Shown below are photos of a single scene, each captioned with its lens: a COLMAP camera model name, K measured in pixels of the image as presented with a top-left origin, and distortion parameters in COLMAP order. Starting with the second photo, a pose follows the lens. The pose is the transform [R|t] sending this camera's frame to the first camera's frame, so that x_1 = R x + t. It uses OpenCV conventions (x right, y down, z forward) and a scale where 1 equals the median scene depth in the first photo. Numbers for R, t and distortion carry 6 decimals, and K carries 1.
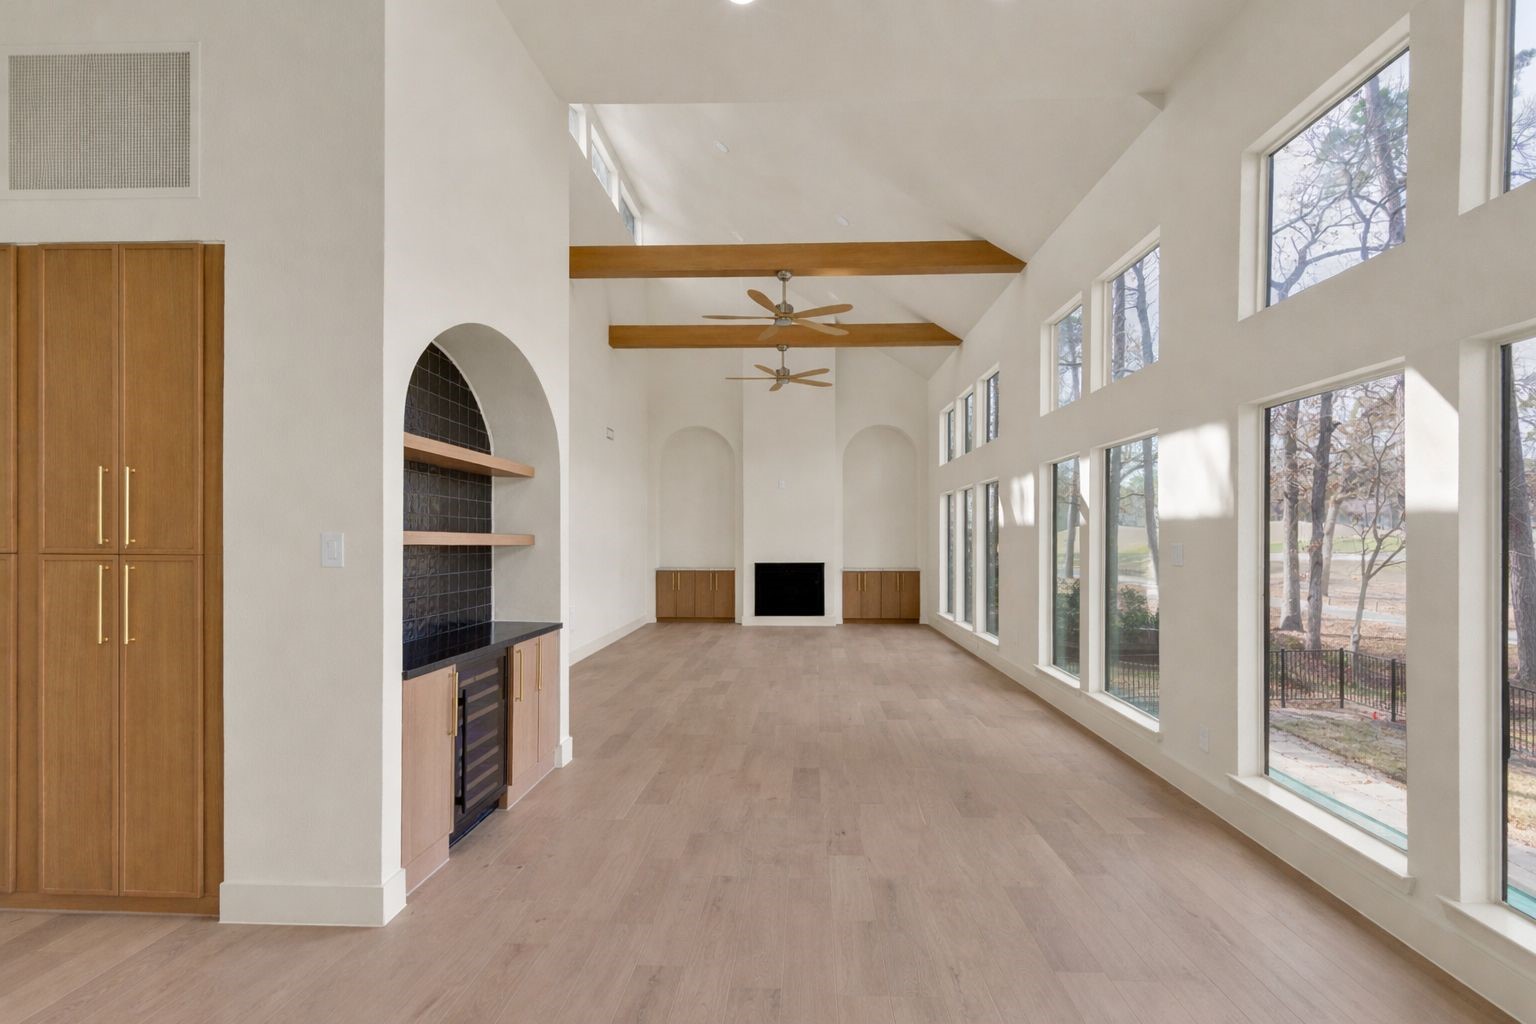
lens RADIAL K [[697.8, 0, 776.0], [0, 697.8, 495.5], [0, 0, 1]] dist [0.000539, 0.000110]
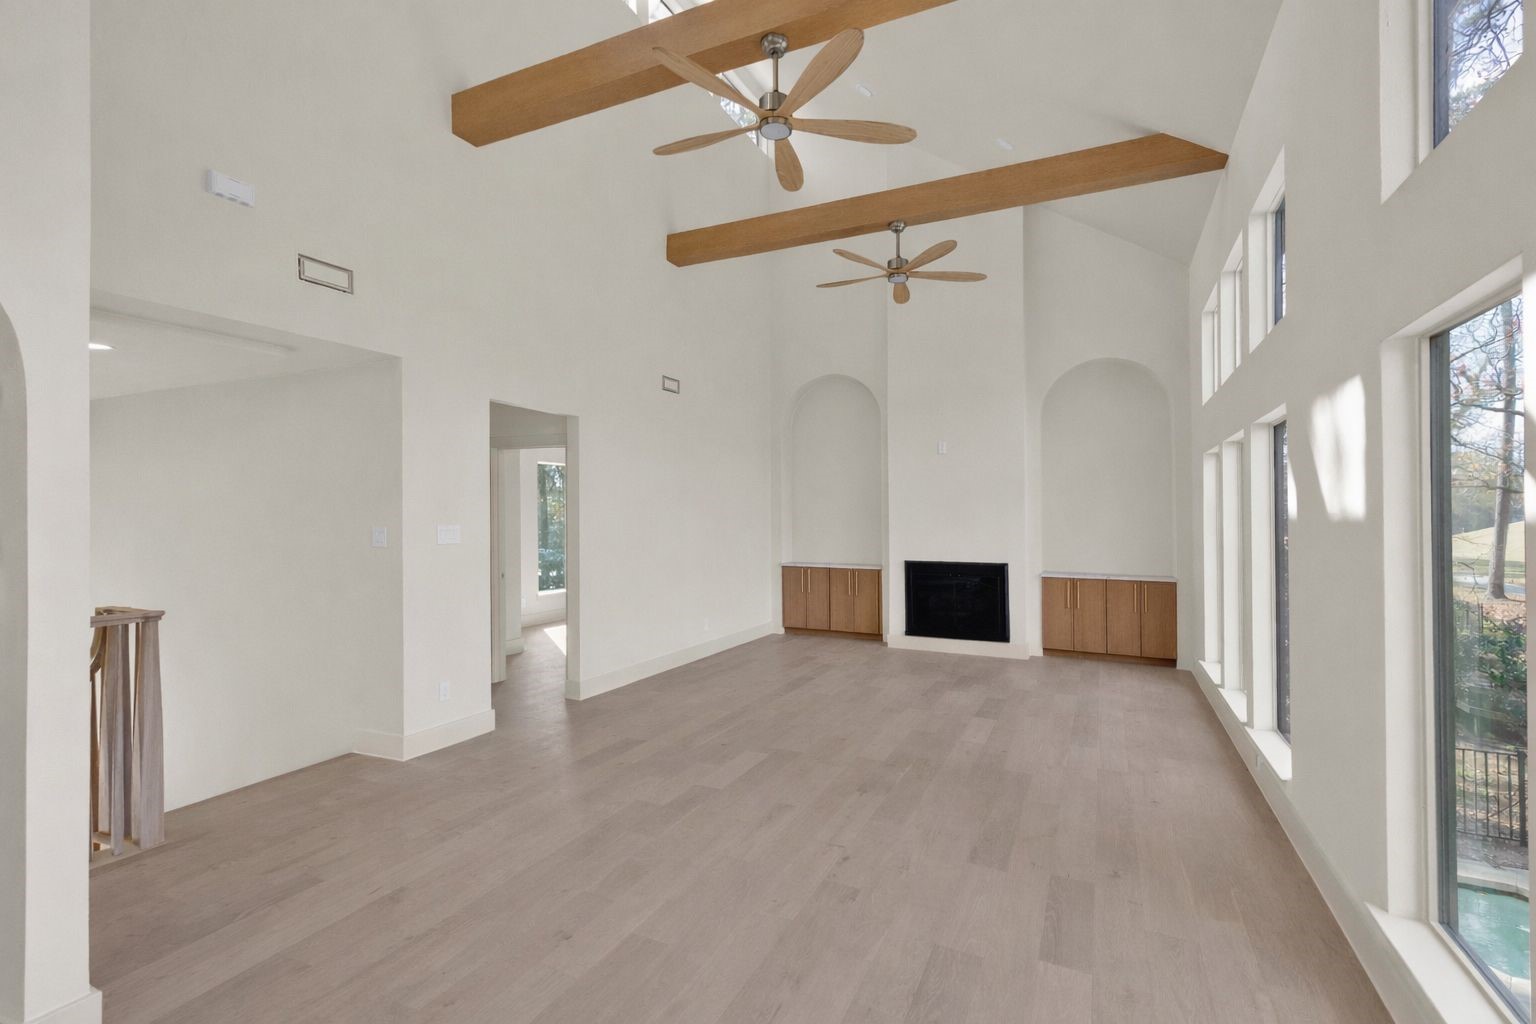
lens RADIAL K [[691.6, 0, 768.0], [0, 691.6, 512.0], [0, 0, 1]] dist [0.002438, 0.000110]
pose [[0.906441, 0.000967, -0.422332, 0.138037], [0.024314, 0.998219, 0.054471, 0.005886], [0.421633, -0.059643, 0.904803, 0.310897]]
